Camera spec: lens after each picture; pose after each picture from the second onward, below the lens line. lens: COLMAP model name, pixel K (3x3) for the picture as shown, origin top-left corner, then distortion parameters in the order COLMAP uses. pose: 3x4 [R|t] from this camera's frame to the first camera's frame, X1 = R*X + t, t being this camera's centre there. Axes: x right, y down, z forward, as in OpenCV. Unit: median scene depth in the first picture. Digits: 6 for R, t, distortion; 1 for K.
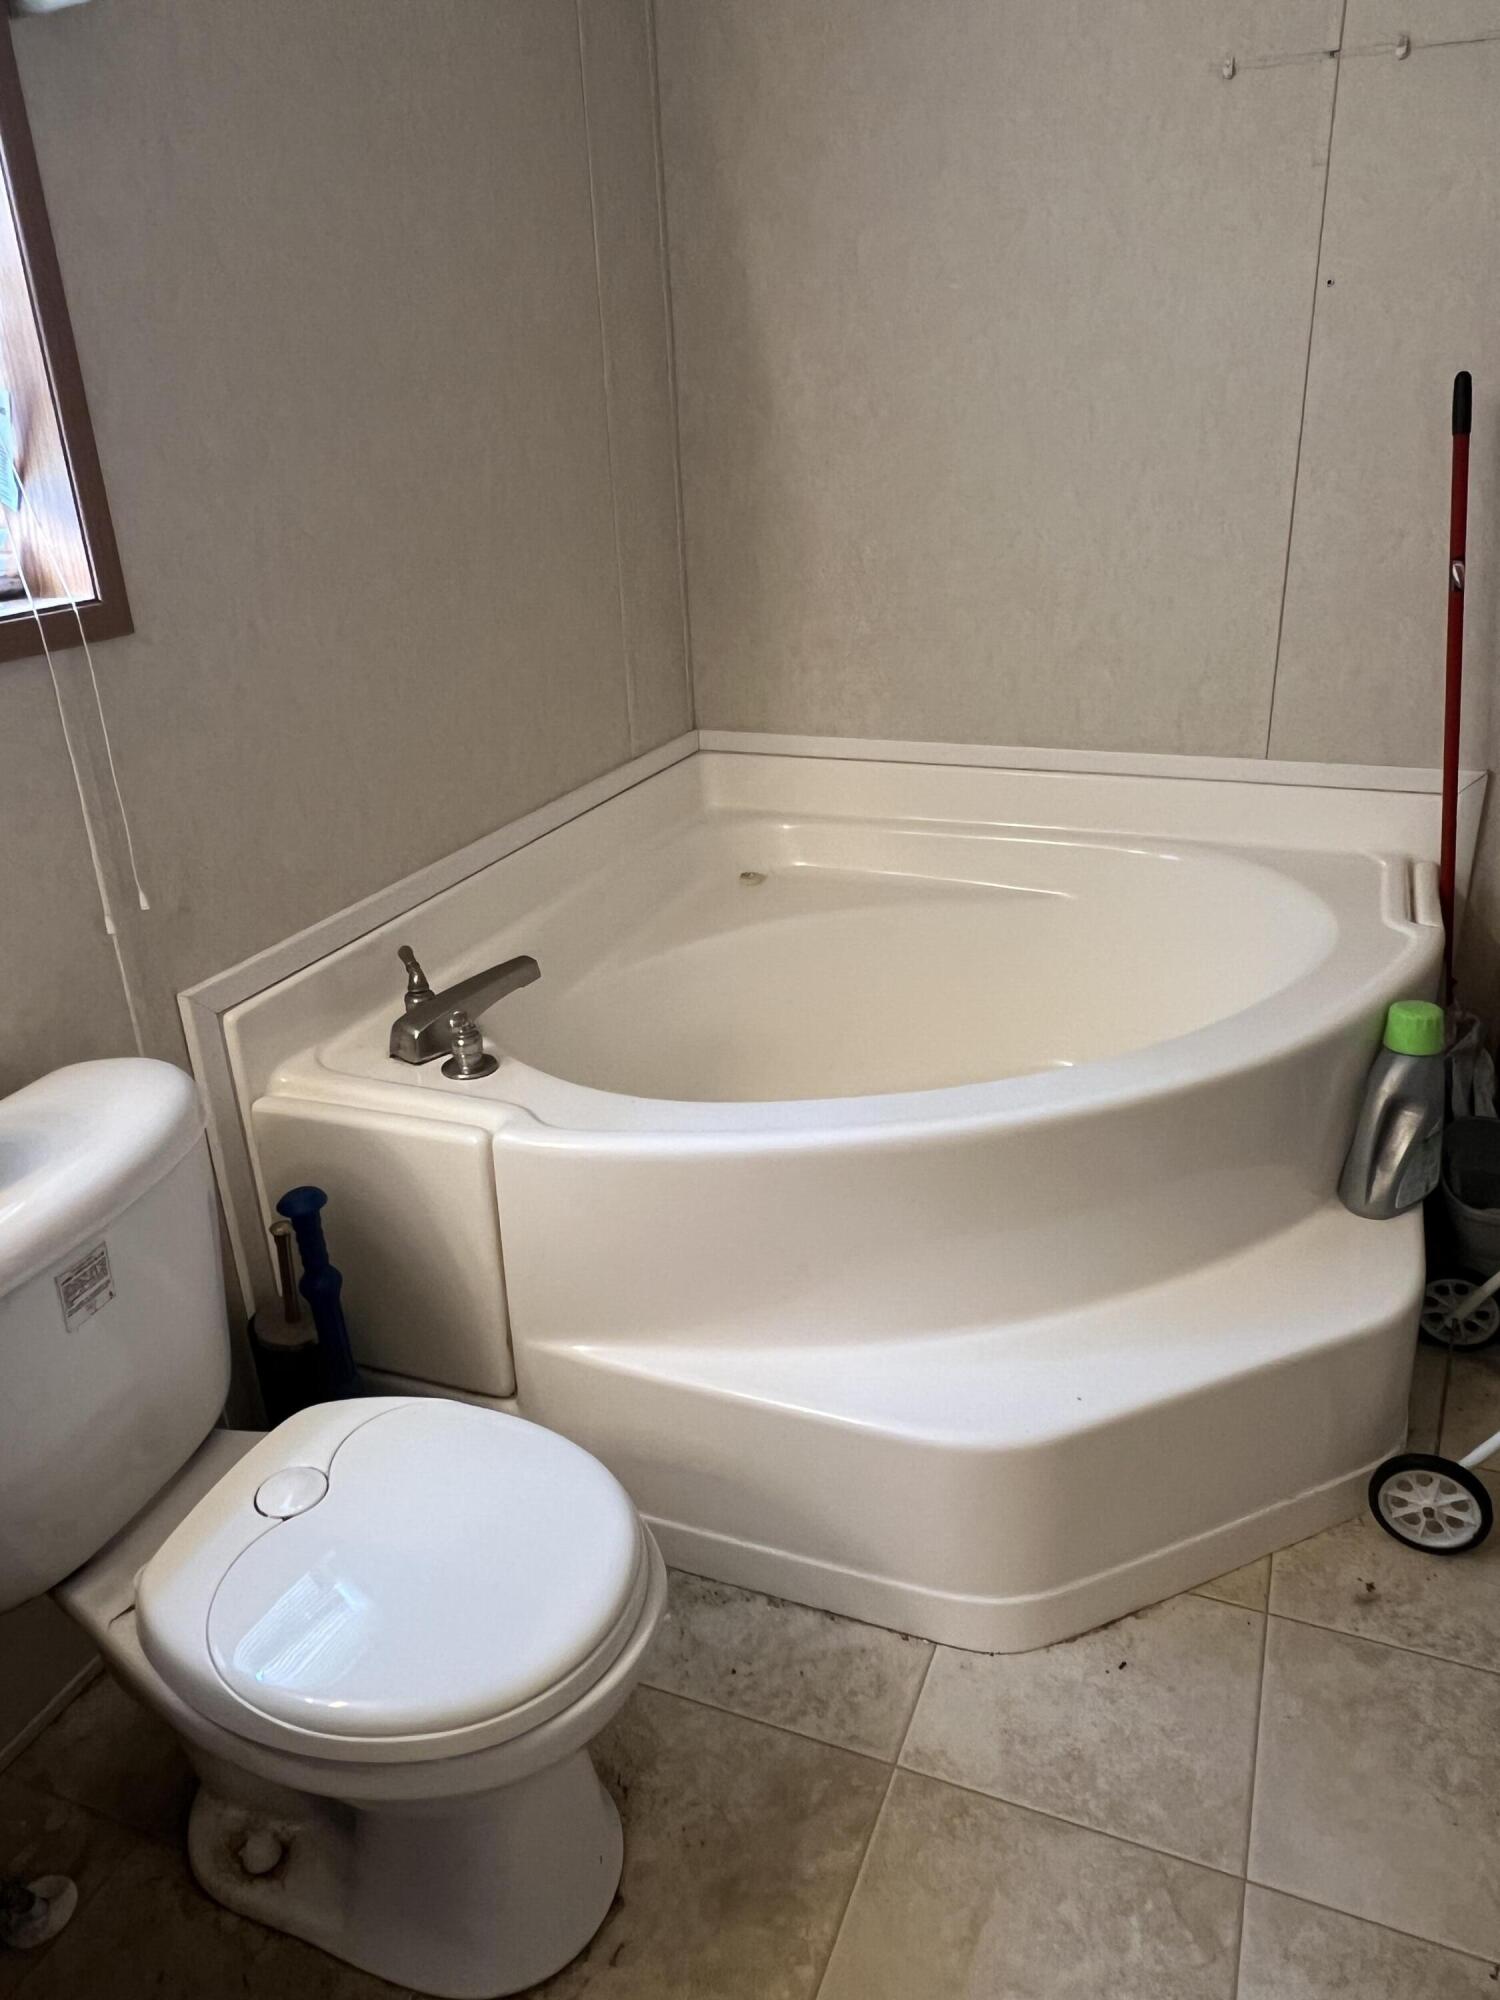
lens RADIAL K [[1374.0, 0, 750.5], [0, 1374.0, 993.6], [0, 0, 1]] dist [0.002876, -0.002862]
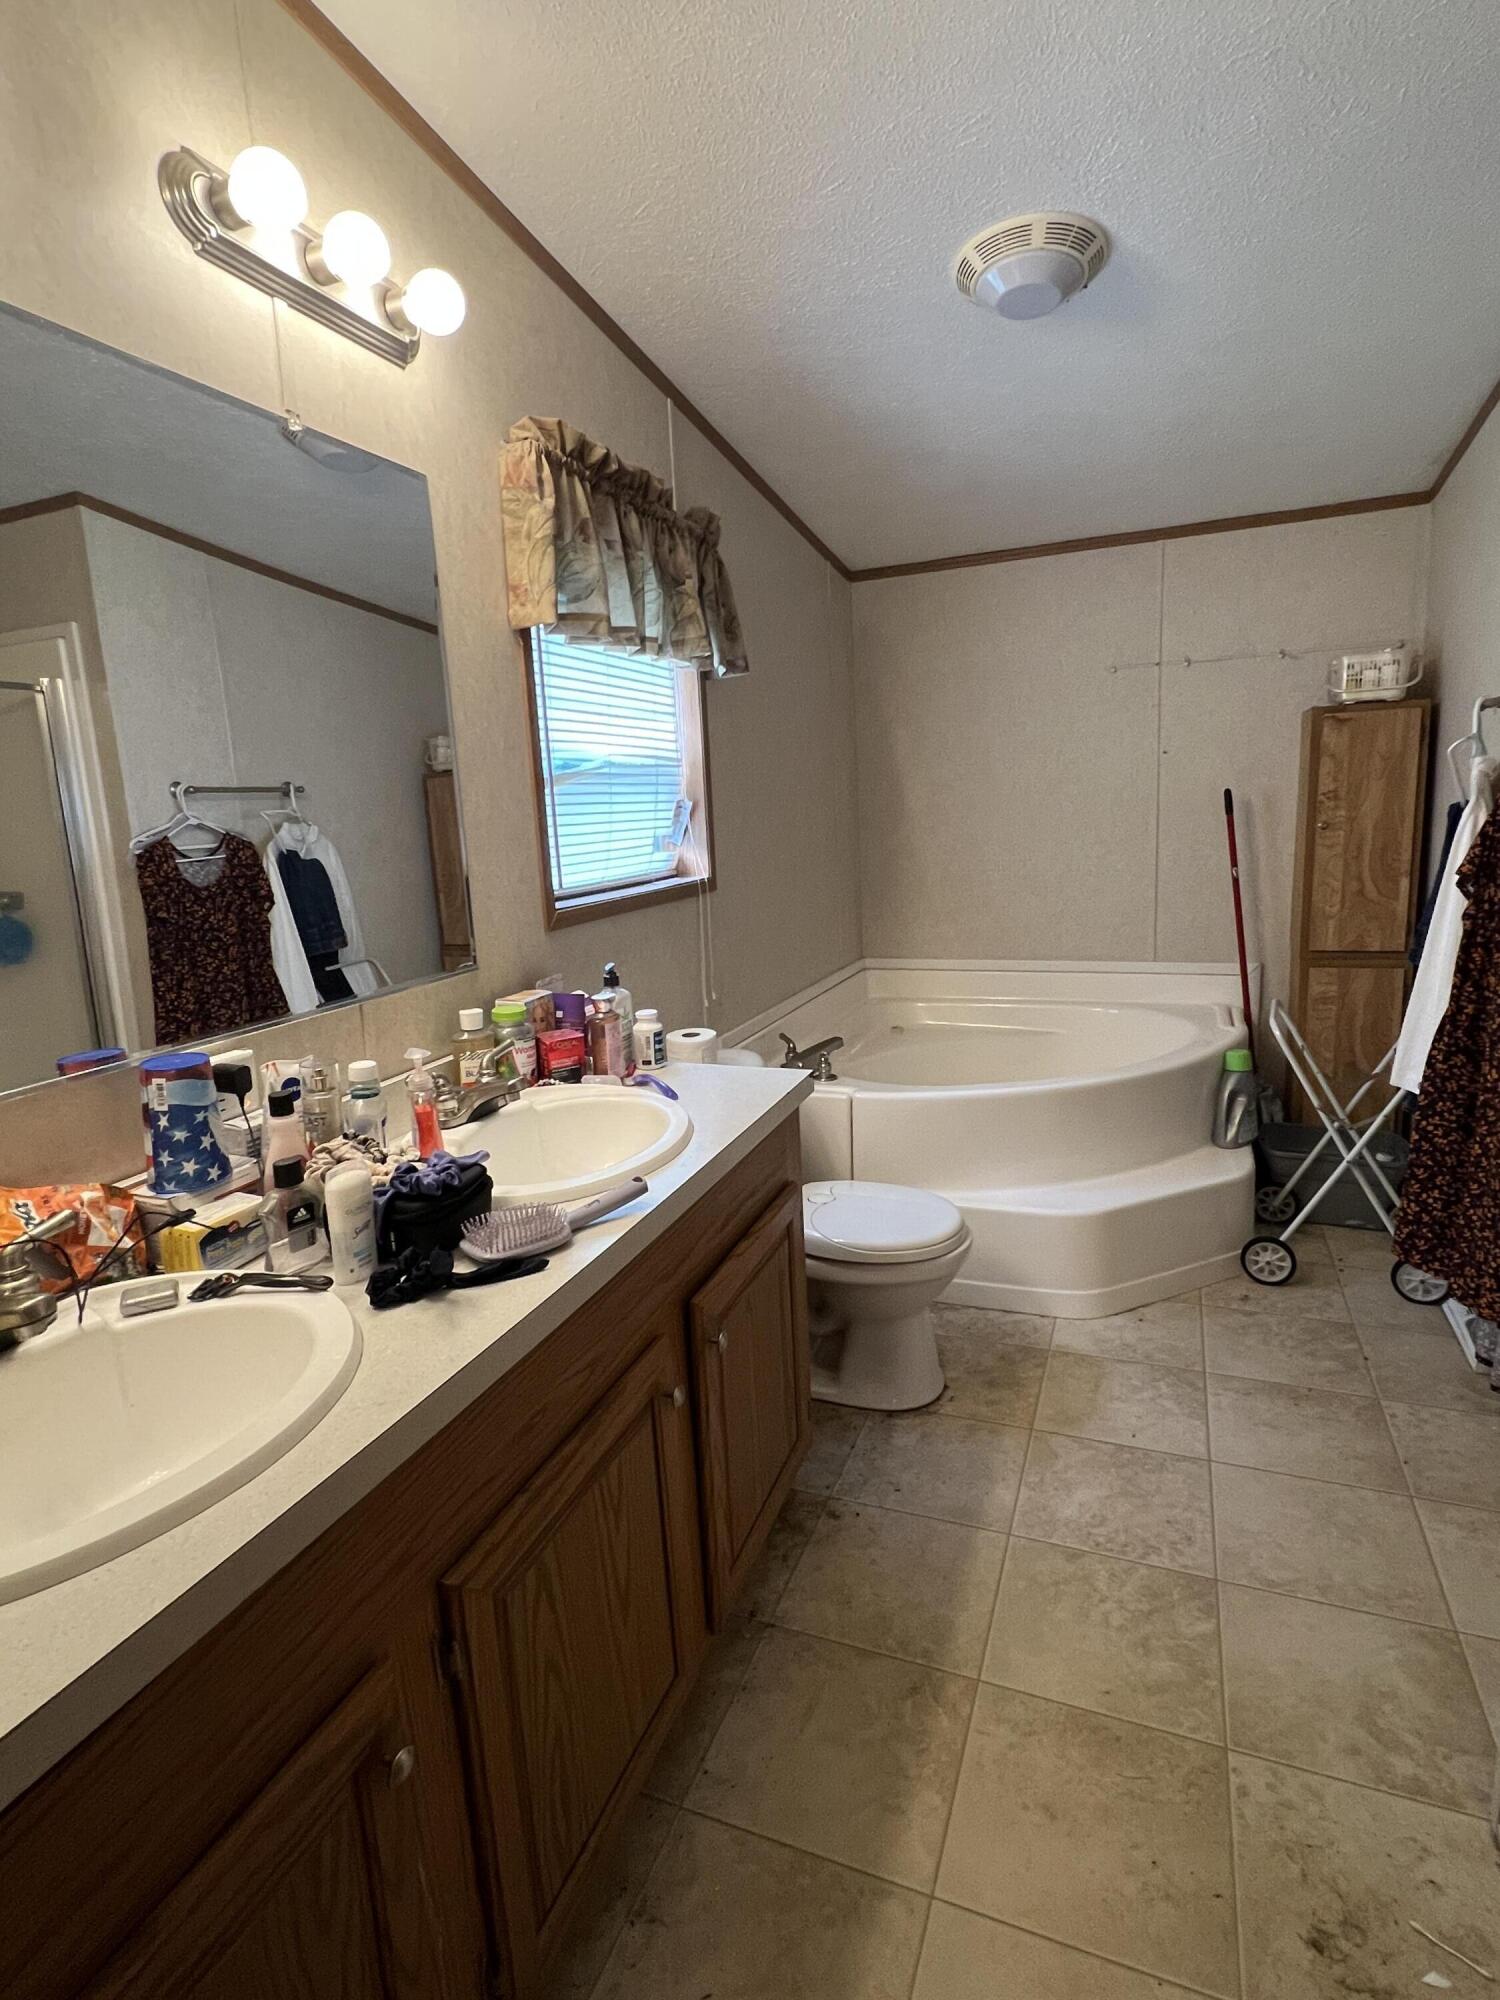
lens RADIAL K [[996.8, 0, 754.3], [0, 996.8, 997.9], [0, 0, 1]] dist [-0.002019, -0.000172]
pose [[0.999947, -0.010266, 0.000881, -0.307658], [0.010217, 0.976879, -0.213548, 0.262748], [0.001331, 0.213546, 0.976932, -0.612490]]
